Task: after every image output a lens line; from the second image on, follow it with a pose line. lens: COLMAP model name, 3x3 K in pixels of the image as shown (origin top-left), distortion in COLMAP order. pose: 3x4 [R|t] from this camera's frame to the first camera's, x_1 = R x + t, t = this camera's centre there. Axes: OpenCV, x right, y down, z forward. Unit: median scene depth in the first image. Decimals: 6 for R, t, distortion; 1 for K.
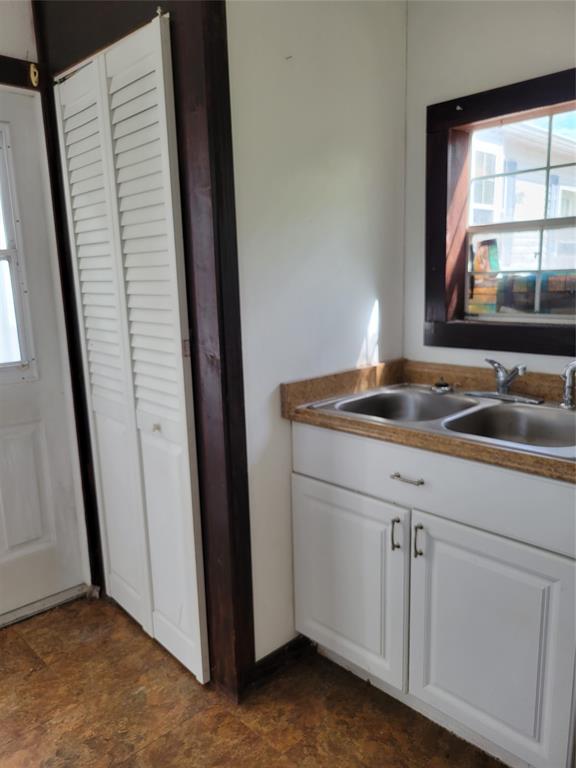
lens RADIAL K [[575.6, 0, 288.0], [0, 575.6, 384.0], [0, 0, 1]] dist [0.013324, 0.003243]
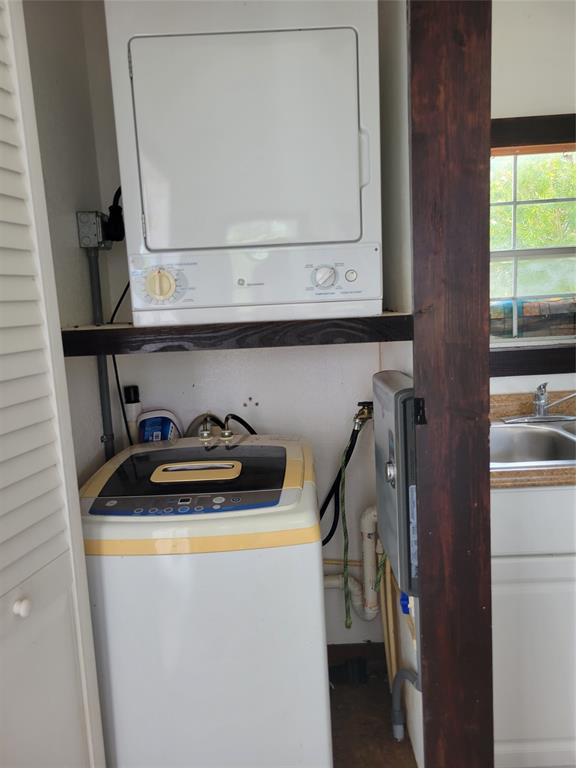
lens RADIAL K [[575.6, 0, 288.0], [0, 575.6, 384.0], [0, 0, 1]] dist [0.013324, 0.003243]
pose [[0.694048, -0.108611, 0.711688, -0.637742], [0.171573, 0.985025, -0.016995, -0.095517], [-0.699185, 0.133902, 0.702290, 0.581016]]
